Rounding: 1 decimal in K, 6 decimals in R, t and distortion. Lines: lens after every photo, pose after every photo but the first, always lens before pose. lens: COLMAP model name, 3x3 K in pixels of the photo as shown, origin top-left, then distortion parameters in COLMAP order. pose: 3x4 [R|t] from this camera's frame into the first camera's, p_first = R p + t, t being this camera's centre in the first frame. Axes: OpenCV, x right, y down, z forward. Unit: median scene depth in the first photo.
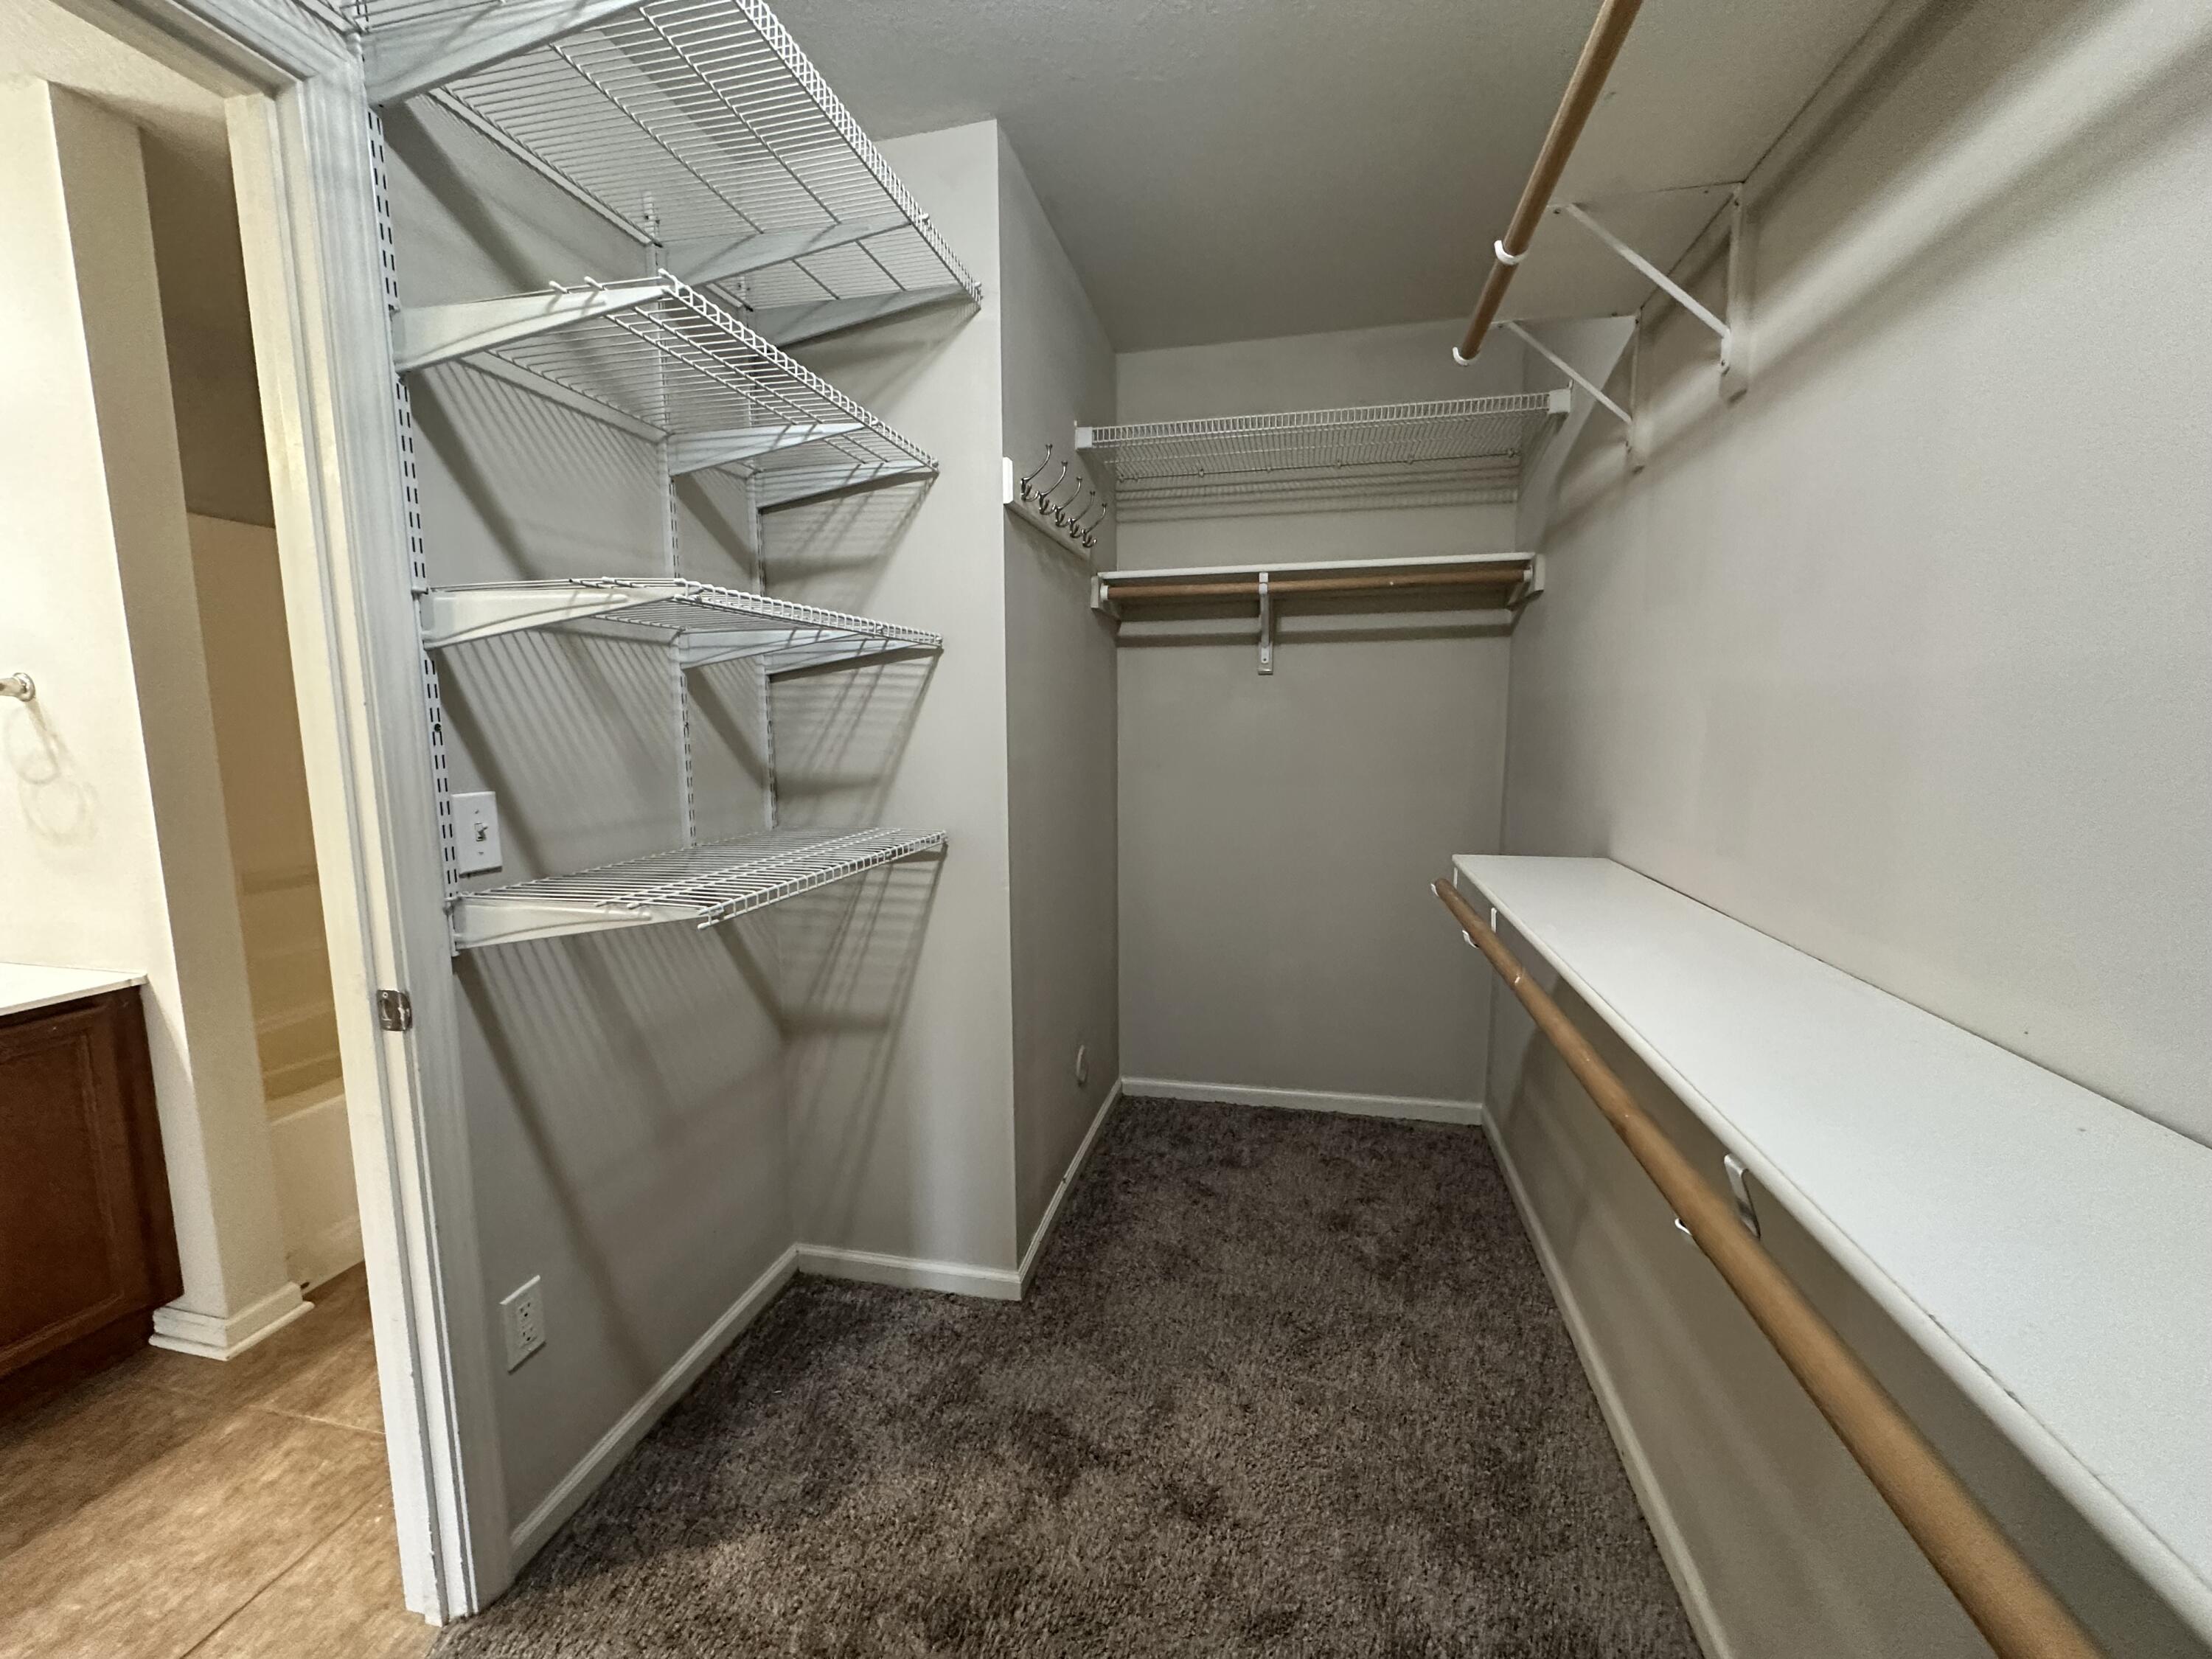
lens RADIAL K [[886.3, 0, 1109.0], [0, 886.3, 823.3], [0, 0, 1]] dist [-0.002315, 0.000665]
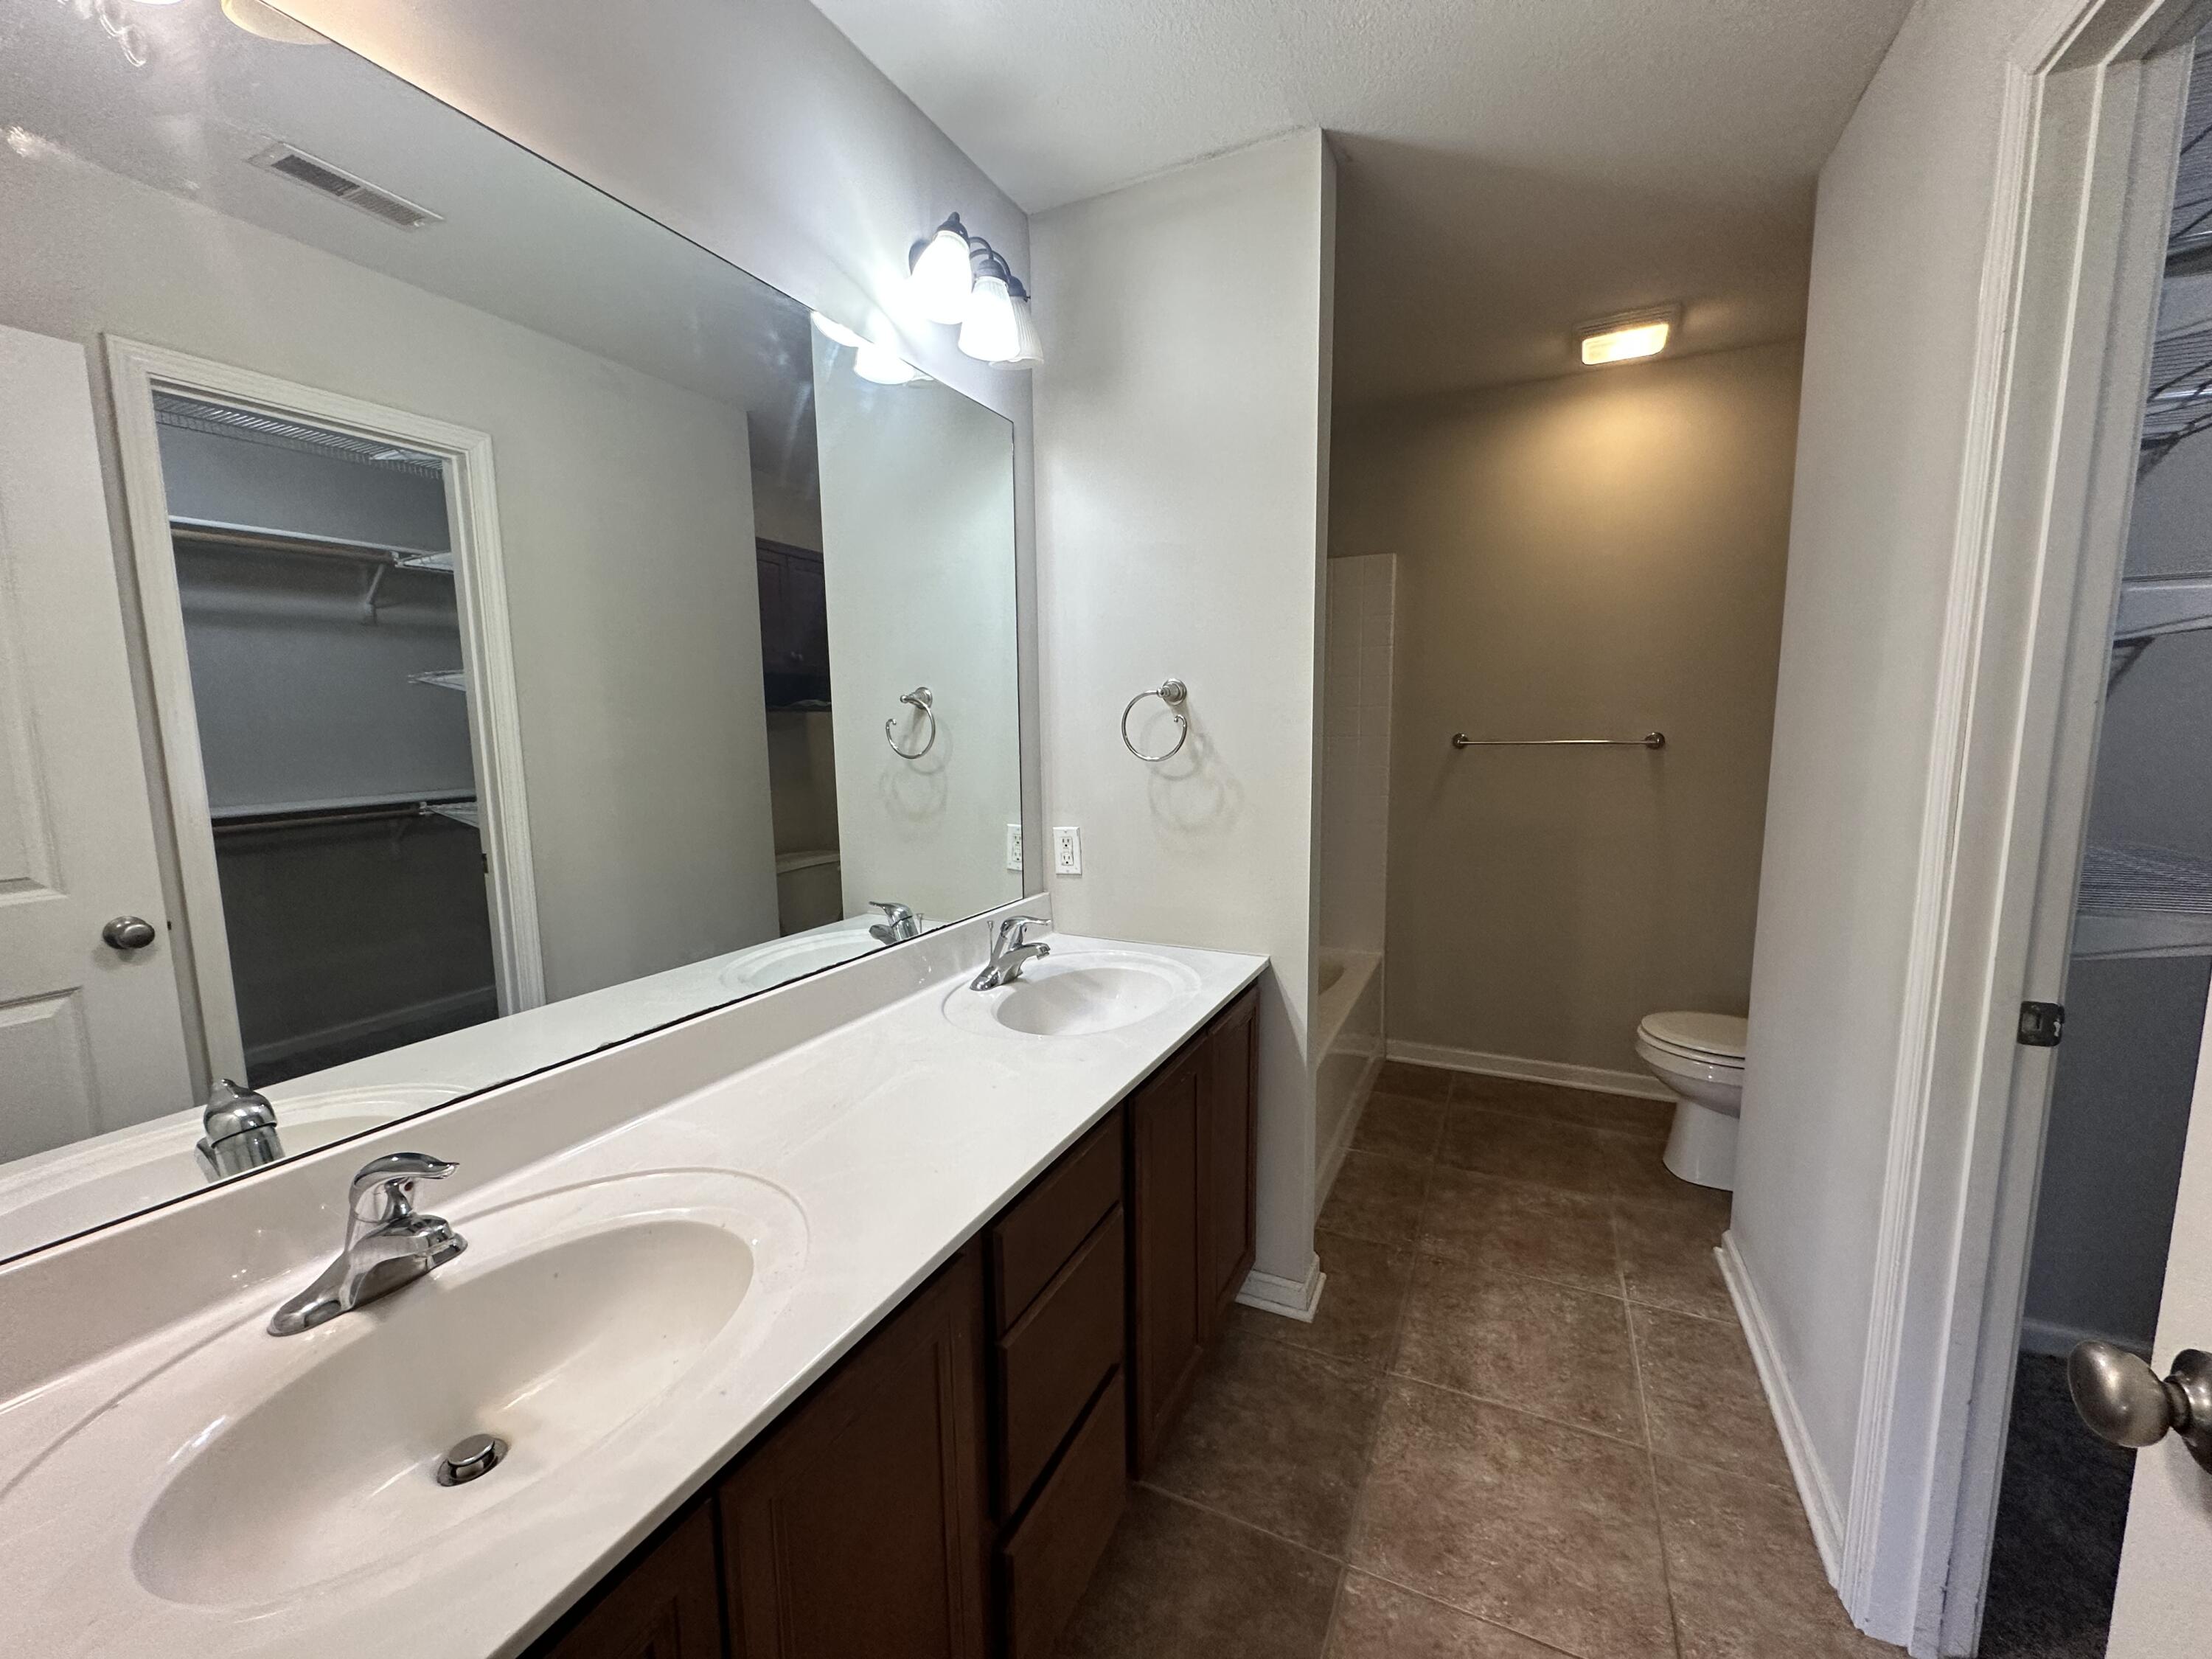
lens RADIAL K [[886.3, 0, 1105.5], [0, 886.3, 835.9], [0, 0, 1]] dist [-0.002315, 0.000665]
pose [[0.973588, 0.028991, -0.226463, -1.055029], [-0.028457, 0.999579, 0.005623, 0.022664], [0.226530, 0.000970, 0.974004, -0.100012]]
